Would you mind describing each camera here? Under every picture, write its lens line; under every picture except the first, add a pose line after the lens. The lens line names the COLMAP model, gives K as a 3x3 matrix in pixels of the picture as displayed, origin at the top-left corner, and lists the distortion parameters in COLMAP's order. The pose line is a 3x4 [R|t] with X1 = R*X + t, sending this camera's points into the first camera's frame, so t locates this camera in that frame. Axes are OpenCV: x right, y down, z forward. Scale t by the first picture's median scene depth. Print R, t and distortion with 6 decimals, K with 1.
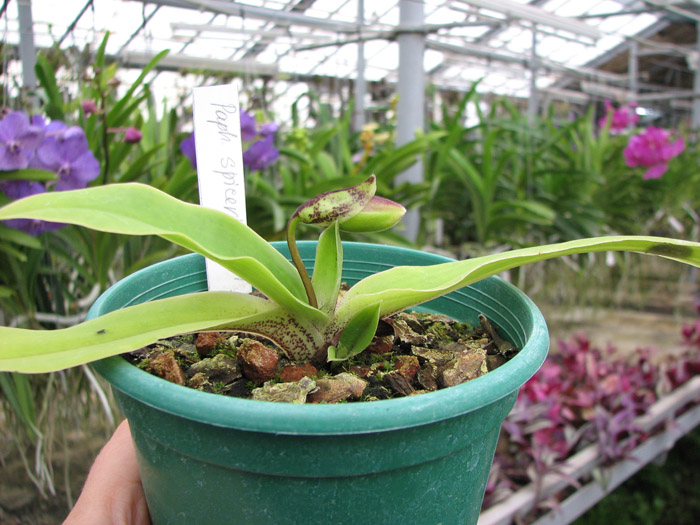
lens RADIAL K [[730.8, 0, 347.7], [0, 730.8, 267.8], [0, 0, 1]] dist [-0.115533, 0.000000]
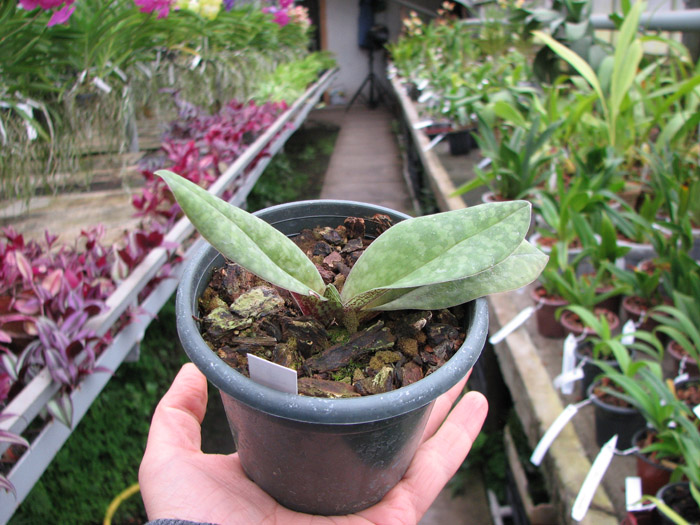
lens RADIAL K [[730.8, 0, 350.6], [0, 730.8, 265.1], [0, 0, 1]] dist [-0.115533, 0.000000]
pose [[0.733906, -0.246137, 0.633087, 0.099090], [0.147341, 0.967532, 0.205361, 0.025496], [-0.663078, -0.057436, 0.746343, 0.171783]]
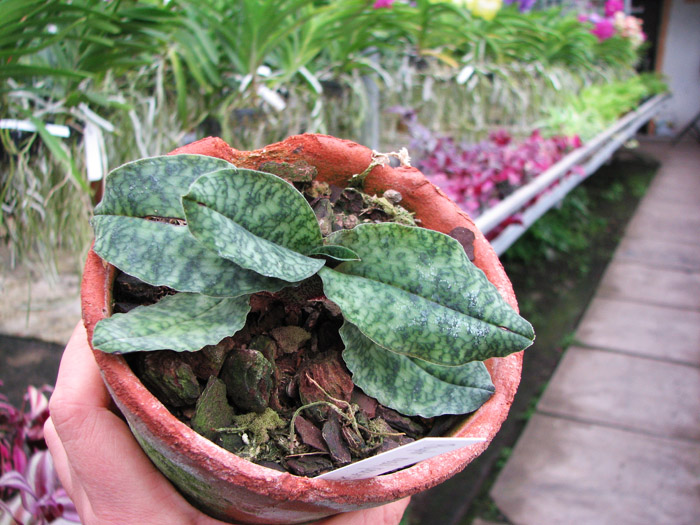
lens RADIAL K [[730.8, 0, 350.7], [0, 730.8, 260.2], [0, 0, 1]] dist [-0.115533, 0.000000]
pose [[0.953947, -0.082461, 0.288417, 0.460320], [0.039099, 0.987452, 0.153001, -0.023605], [-0.297415, -0.134678, 0.945202, 0.525491]]
